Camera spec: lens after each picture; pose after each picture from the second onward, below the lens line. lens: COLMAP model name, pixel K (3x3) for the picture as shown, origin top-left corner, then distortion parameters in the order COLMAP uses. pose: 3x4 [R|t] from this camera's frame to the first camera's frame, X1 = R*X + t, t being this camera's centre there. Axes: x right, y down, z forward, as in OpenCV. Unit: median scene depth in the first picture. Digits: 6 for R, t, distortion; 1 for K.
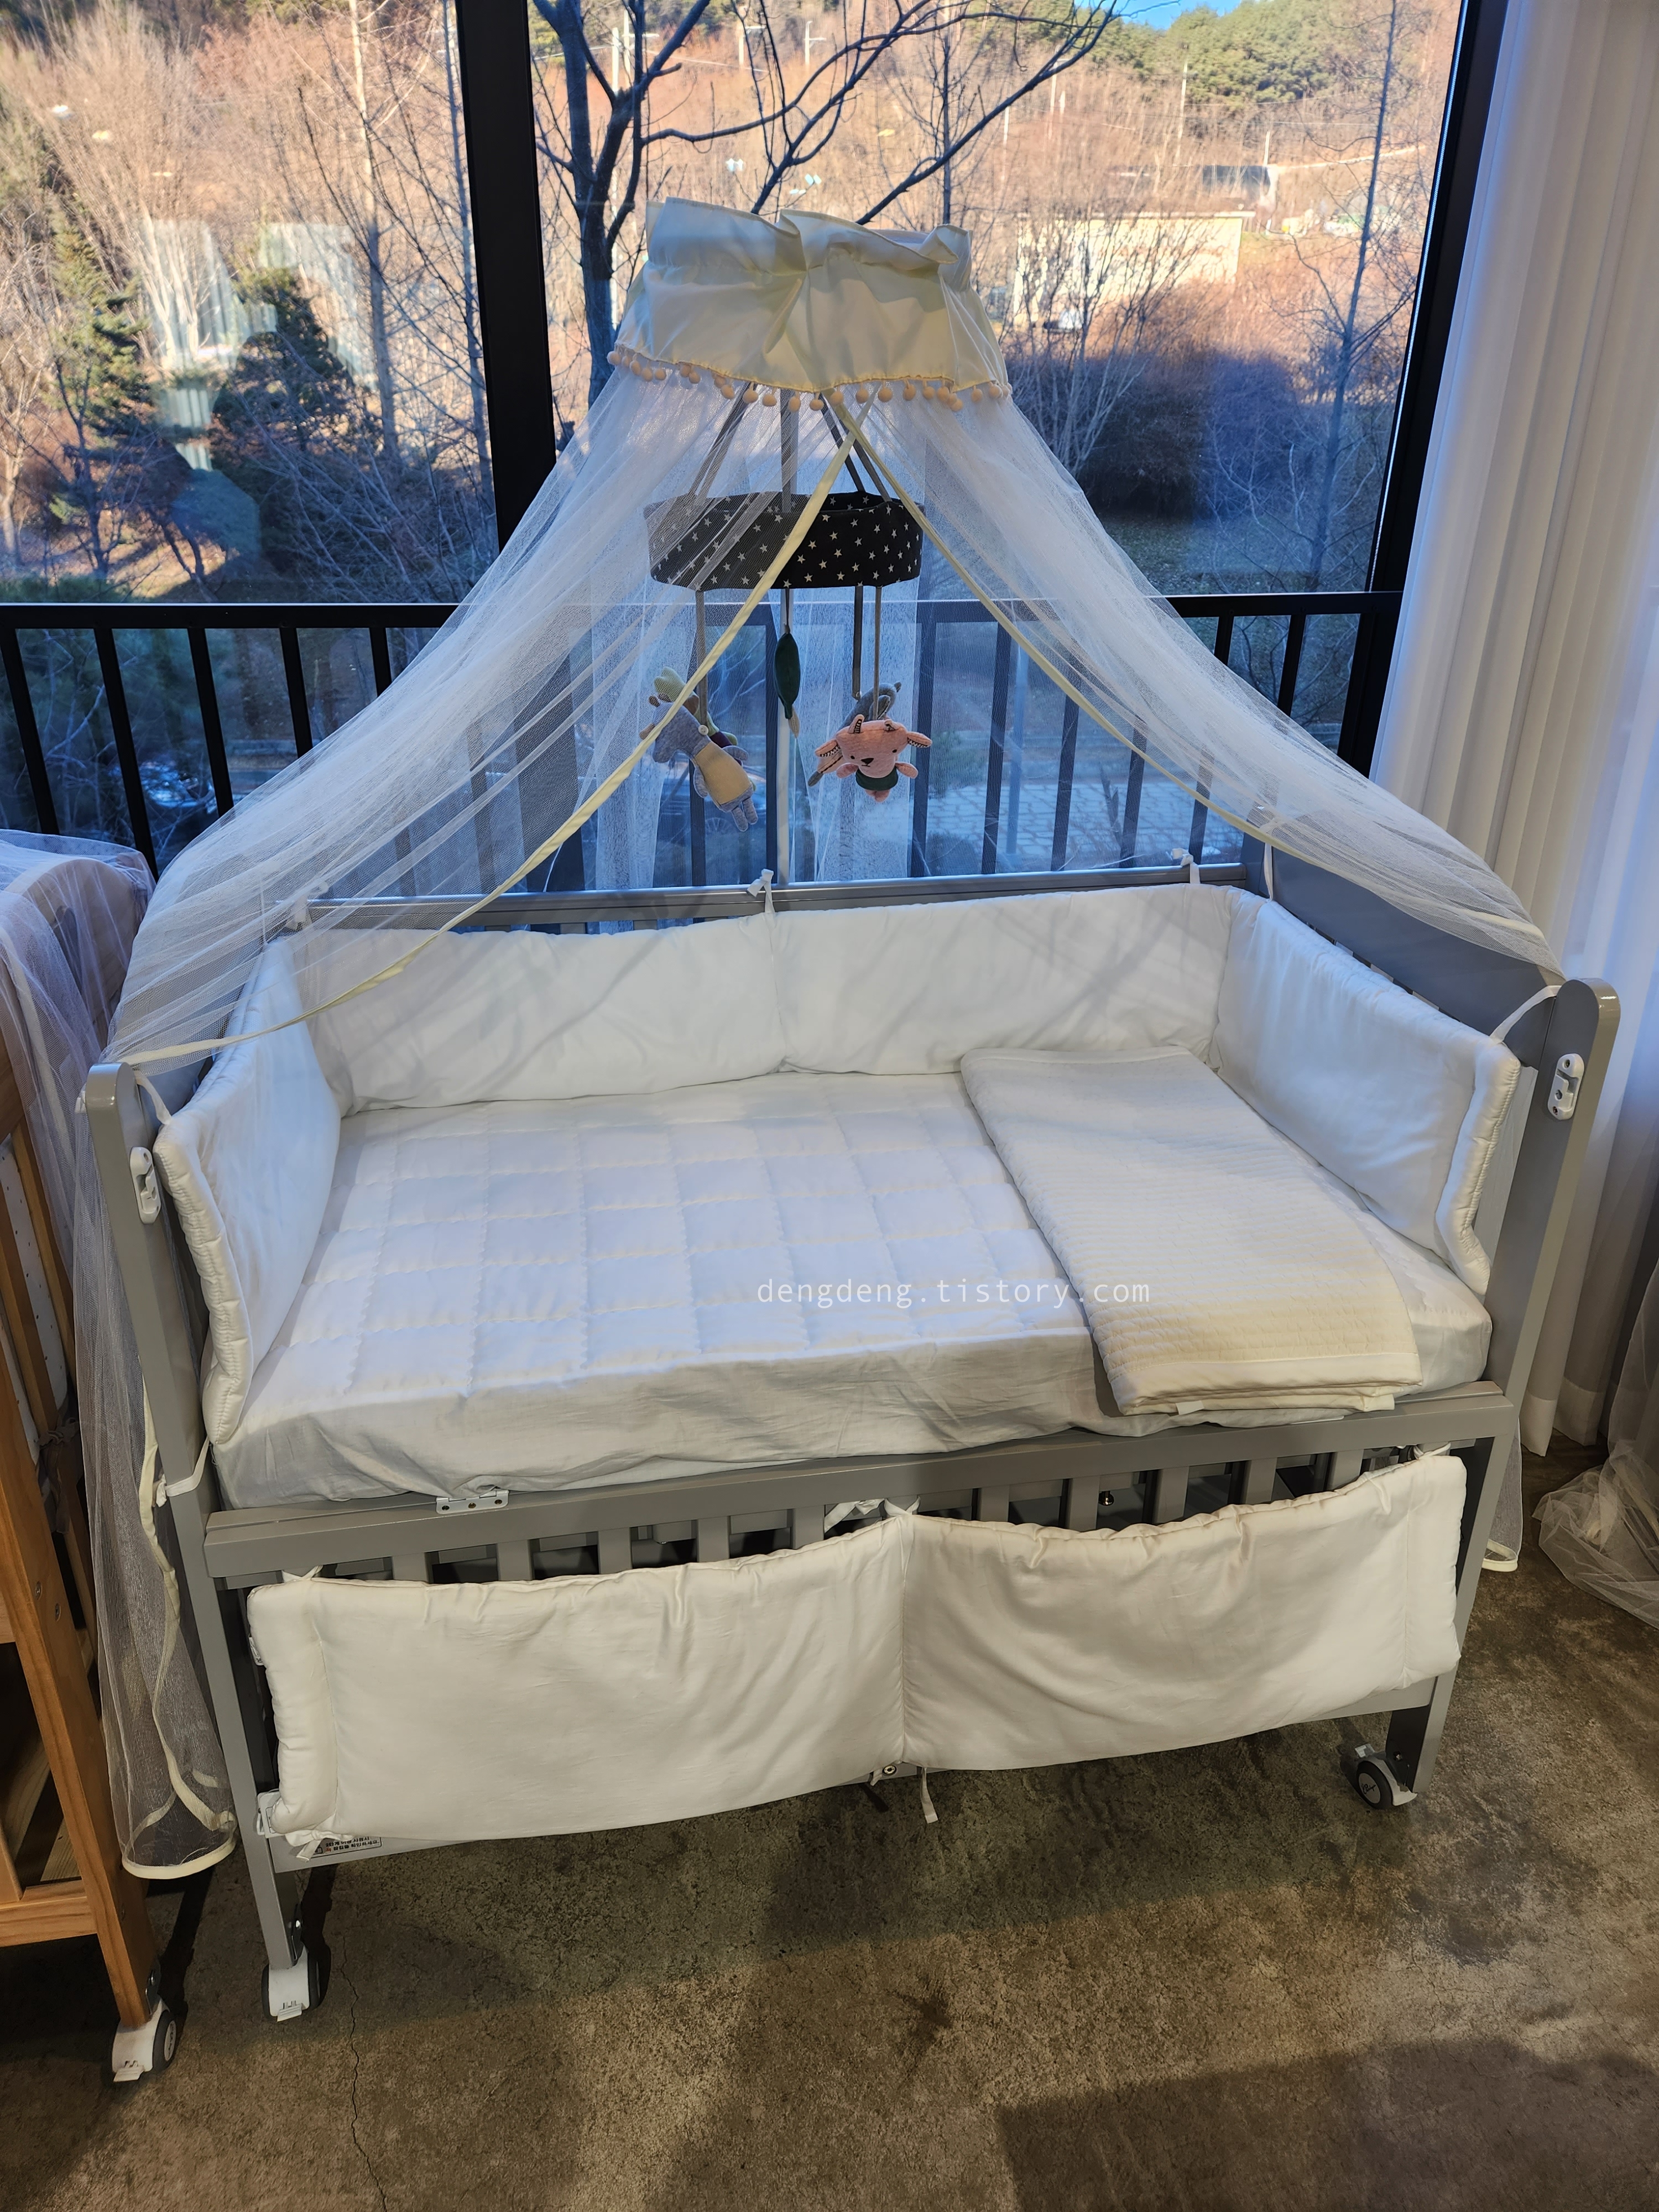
lens RADIAL K [[1474.9, 0, 828.2], [0, 1474.9, 1108.8], [0, 0, 1]] dist [0.013004, 0.001697]
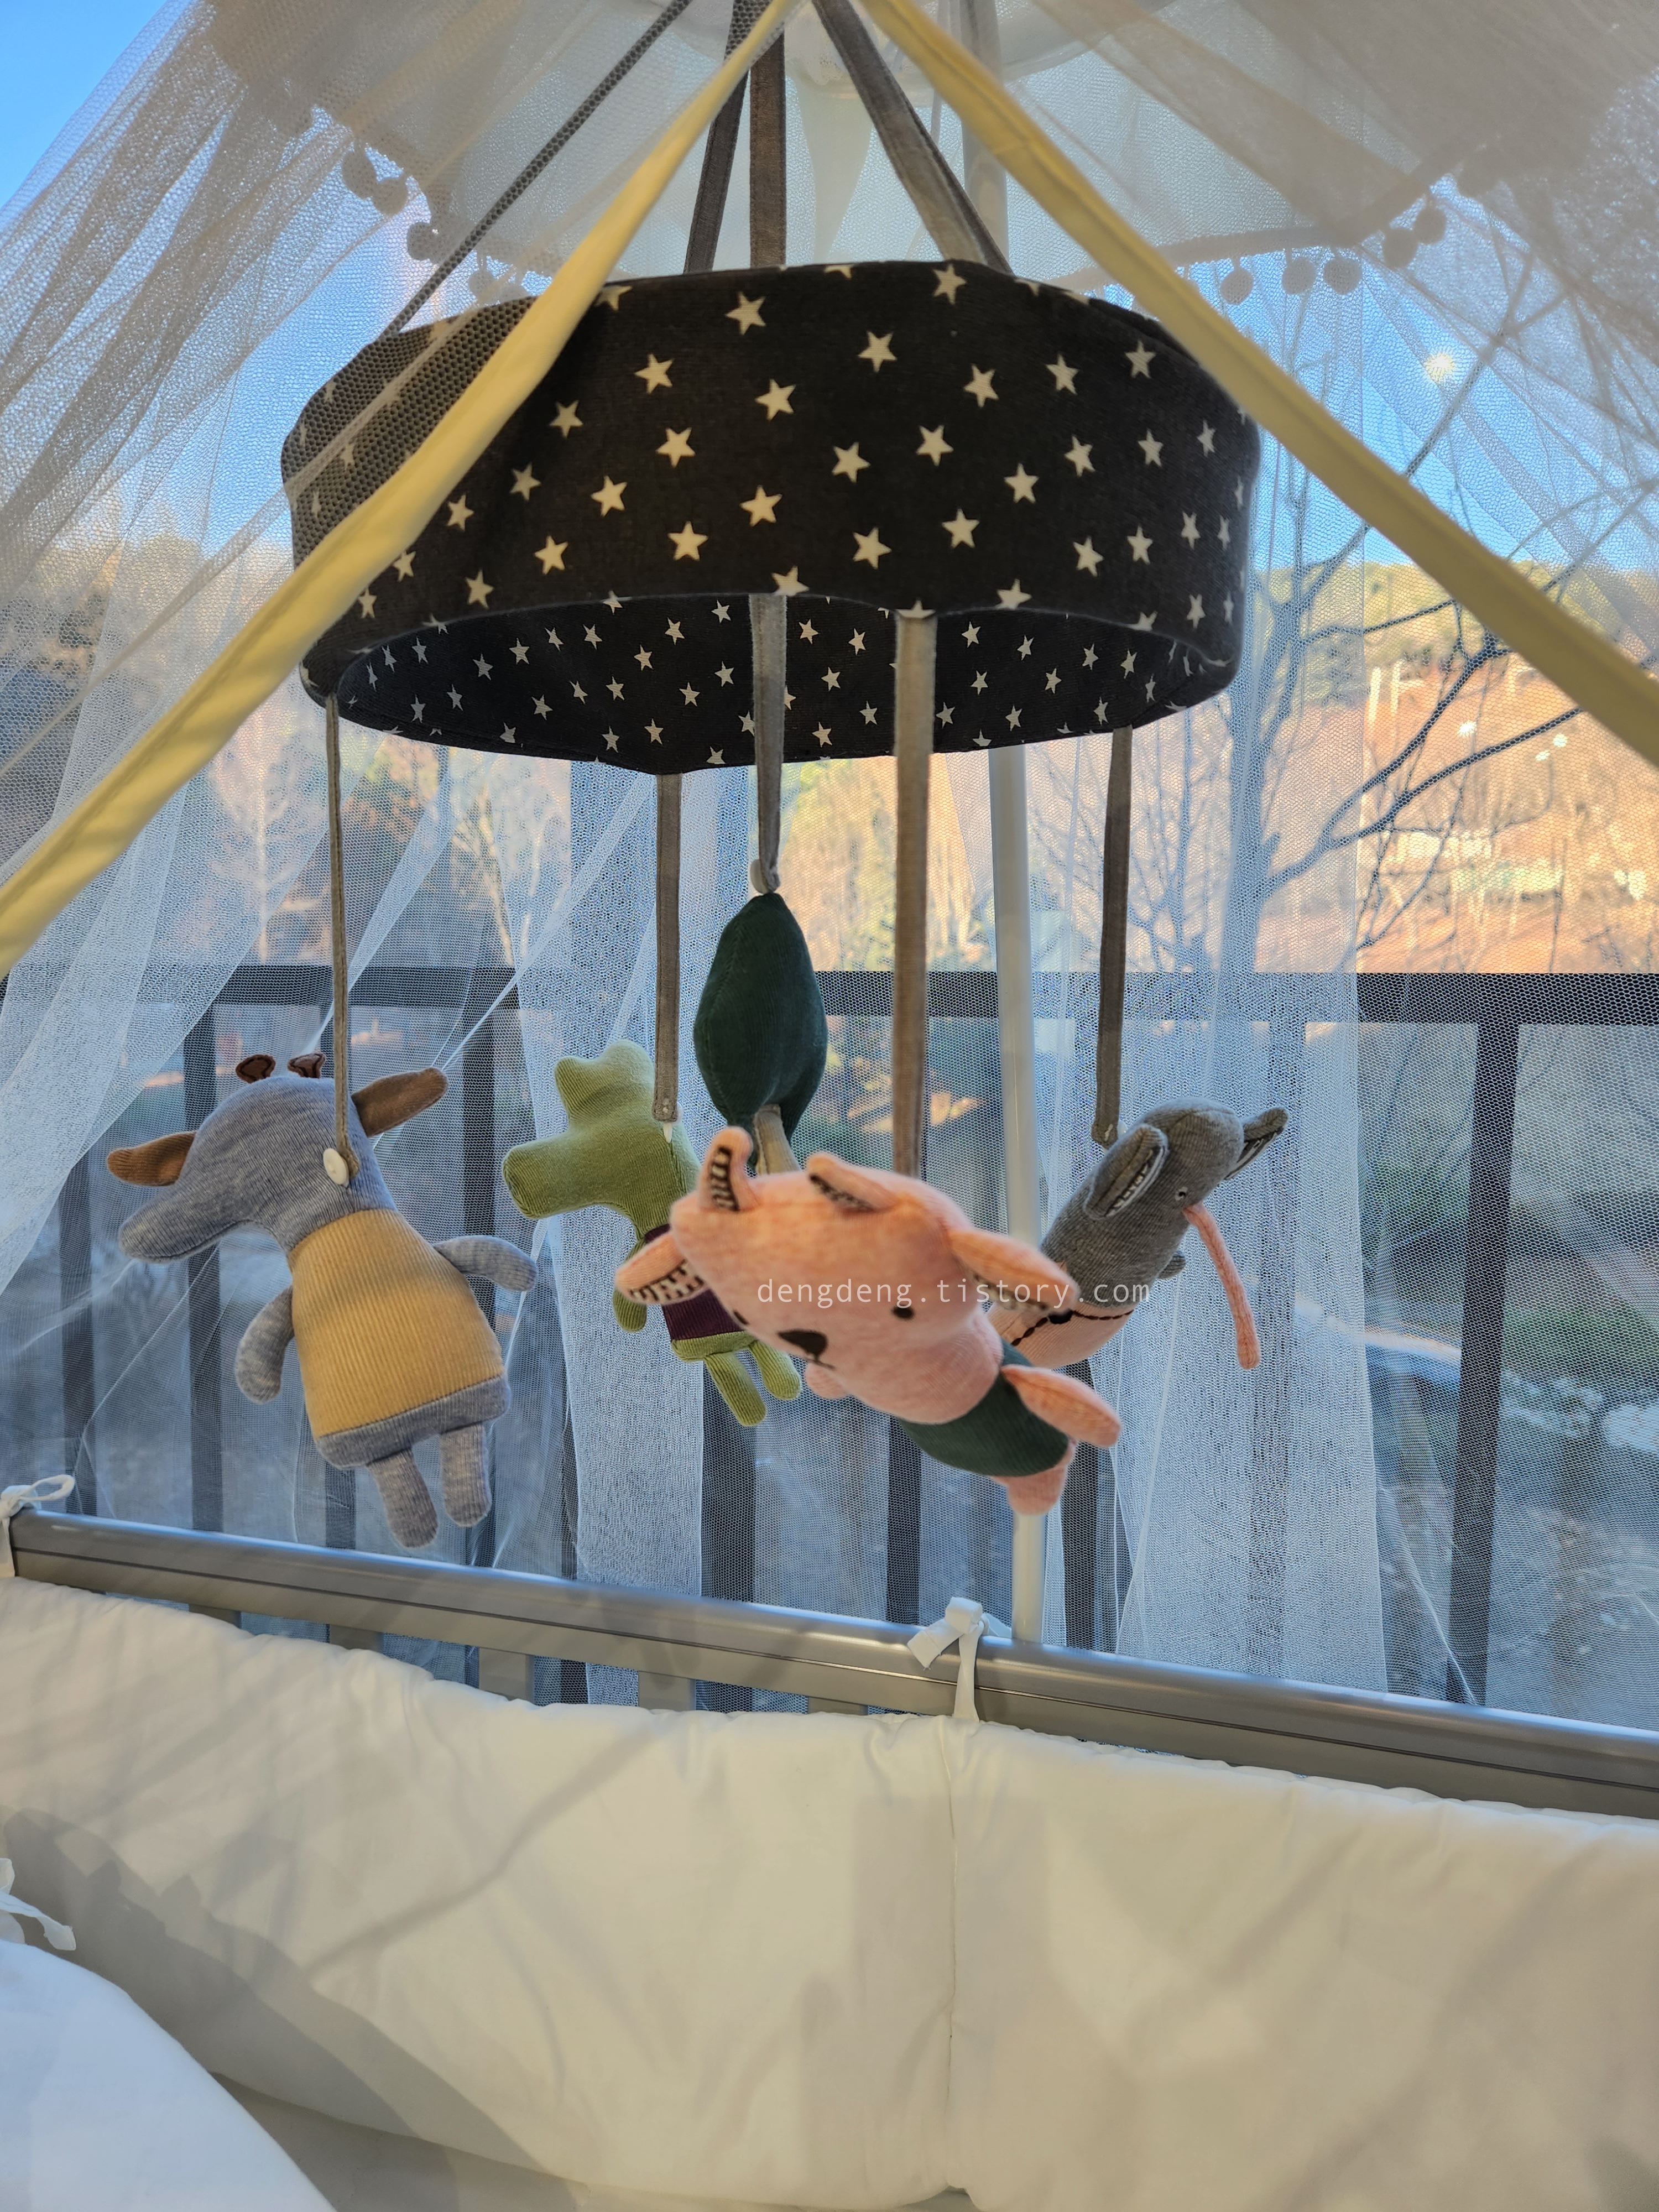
lens RADIAL K [[1474.9, 0, 827.2], [0, 1474.9, 1110.2], [0, 0, 1]] dist [0.013004, 0.001697]
pose [[0.877579, 0.031685, -0.478384, 0.103994], [-0.194471, 0.935565, -0.294786, -0.164550], [0.438219, 0.351730, 0.827194, 0.645719]]
